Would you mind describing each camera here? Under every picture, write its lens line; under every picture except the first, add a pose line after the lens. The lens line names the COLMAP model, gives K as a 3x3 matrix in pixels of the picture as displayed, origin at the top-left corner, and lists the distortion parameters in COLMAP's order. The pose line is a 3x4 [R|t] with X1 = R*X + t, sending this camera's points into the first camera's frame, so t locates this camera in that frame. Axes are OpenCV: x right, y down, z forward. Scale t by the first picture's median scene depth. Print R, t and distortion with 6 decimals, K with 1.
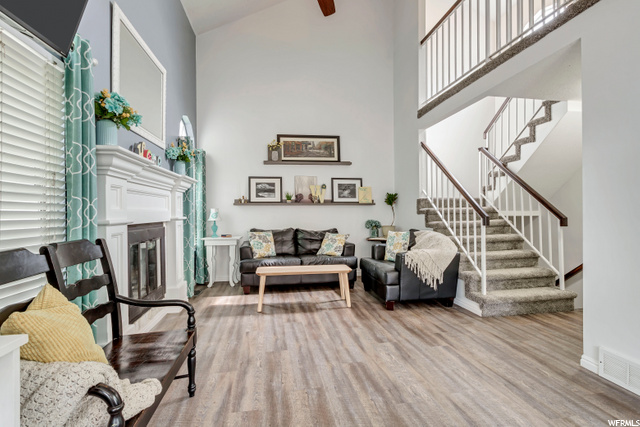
lens RADIAL K [[305.2, 0, 321.8], [0, 305.2, 212.5], [0, 0, 1]] dist [0.002612, -0.001344]
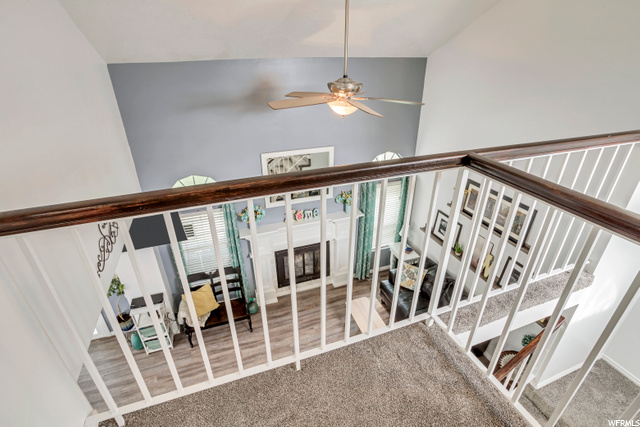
lens RADIAL K [[310.4, 0, 323.2], [0, 310.4, 214.6], [0, 0, 1]] dist [-0.053684, -0.000267]
pose [[0.182233, 0.458308, -0.869911, 0.765938], [-0.001067, 0.884817, 0.465938, -0.765709], [0.983255, -0.083981, 0.161732, 0.632598]]
